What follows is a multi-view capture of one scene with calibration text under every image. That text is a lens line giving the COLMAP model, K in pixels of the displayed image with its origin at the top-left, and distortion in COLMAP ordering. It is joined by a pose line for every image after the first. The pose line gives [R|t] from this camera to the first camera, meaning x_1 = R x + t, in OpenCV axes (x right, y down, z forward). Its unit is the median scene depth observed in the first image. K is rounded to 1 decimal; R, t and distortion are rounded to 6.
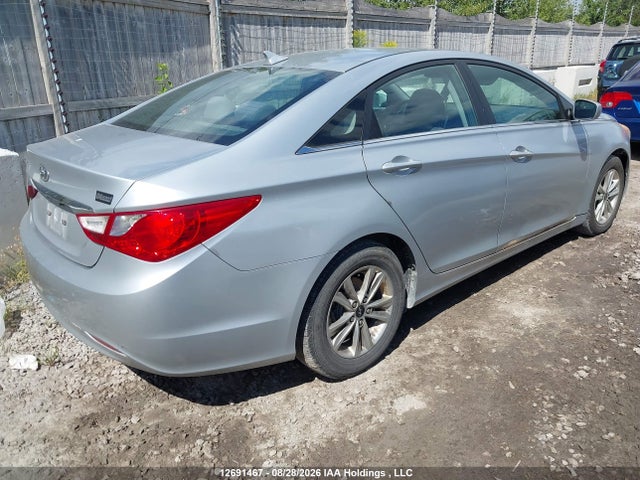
lens RADIAL K [[572.8, 0, 320.0], [0, 572.8, 240.0], [0, 0, 1]] dist [0.007546, 0.018586]
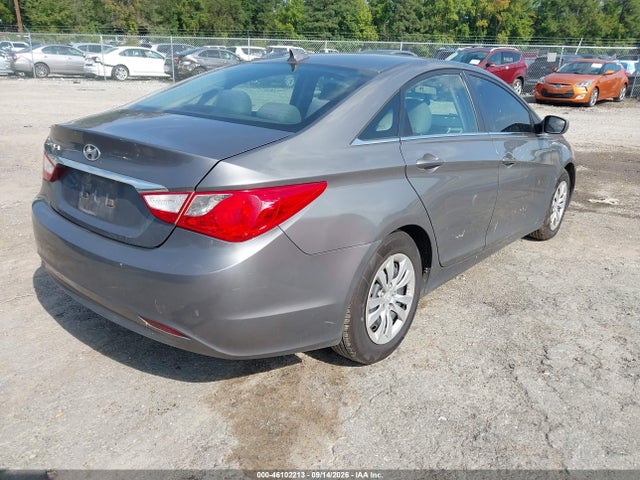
lens RADIAL K [[572.8, 0, 320.0], [0, 572.8, 240.0], [0, 0, 1]] dist [0.007546, 0.018586]
pose [[0.983972, 0.025571, 0.176481, -0.237690], [-0.022612, 0.999568, -0.018759, 0.036921], [-0.176884, 0.014468, 0.984125, -0.010531]]
